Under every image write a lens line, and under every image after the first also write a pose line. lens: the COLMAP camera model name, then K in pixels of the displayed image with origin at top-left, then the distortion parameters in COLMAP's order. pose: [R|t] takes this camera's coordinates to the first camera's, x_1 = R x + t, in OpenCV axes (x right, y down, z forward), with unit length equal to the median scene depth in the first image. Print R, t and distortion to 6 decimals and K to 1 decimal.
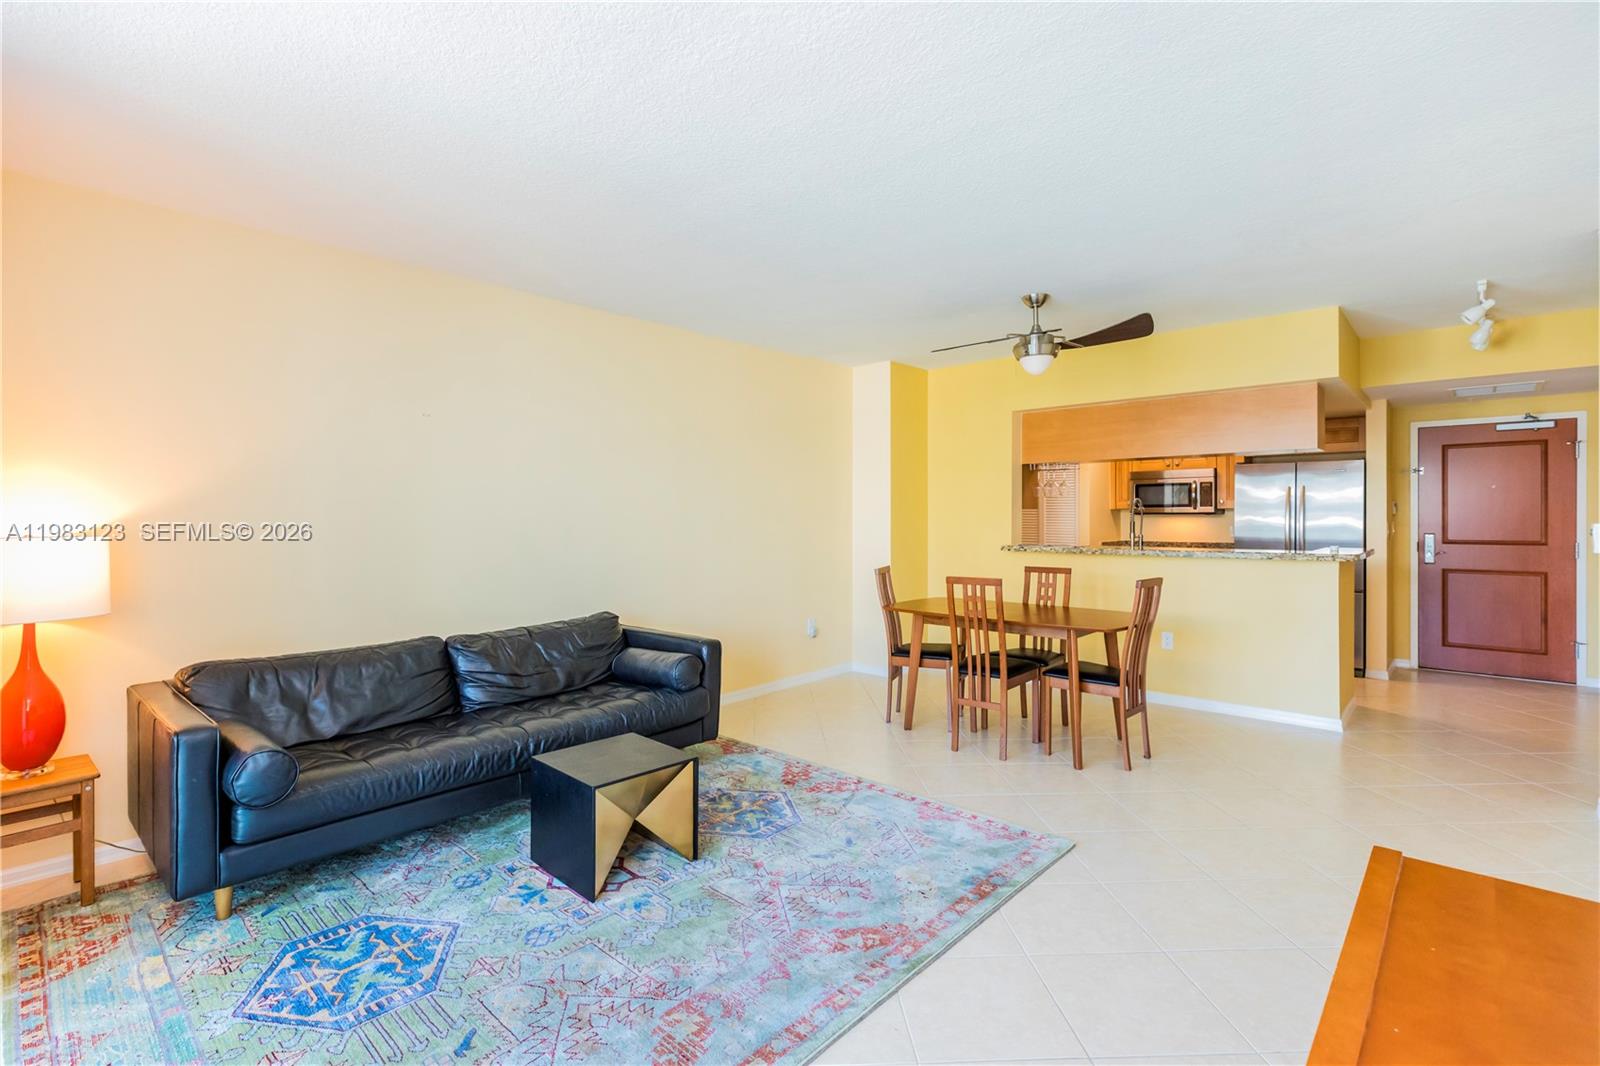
lens RADIAL K [[723.2, 0, 808.1], [0, 723.2, 523.8], [0, 0, 1]] dist [0.001197, 0.000081]
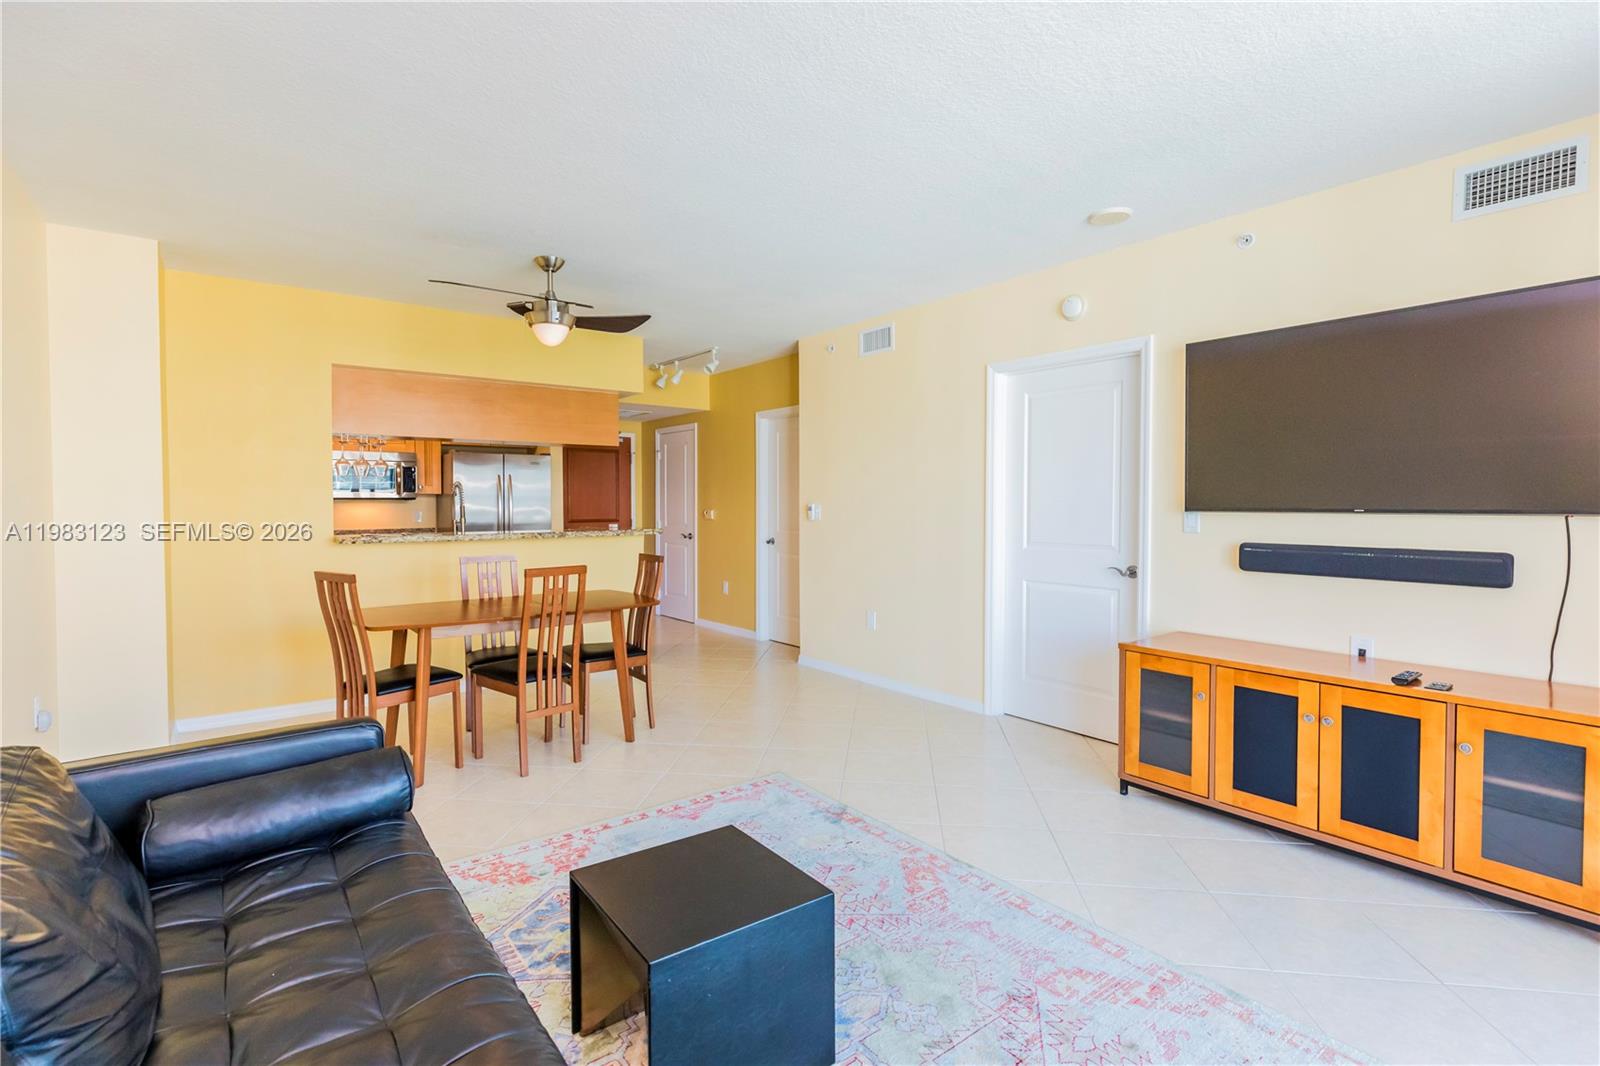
lens RADIAL K [[723.2, 0, 808.1], [0, 723.2, 523.8], [0, 0, 1]] dist [0.001197, 0.000081]
pose [[0.212386, -0.022604, 0.976924, -0.527611], [0.007326, 0.999741, 0.021539, 0.004871], [-0.977158, 0.002583, 0.212497, 0.487229]]
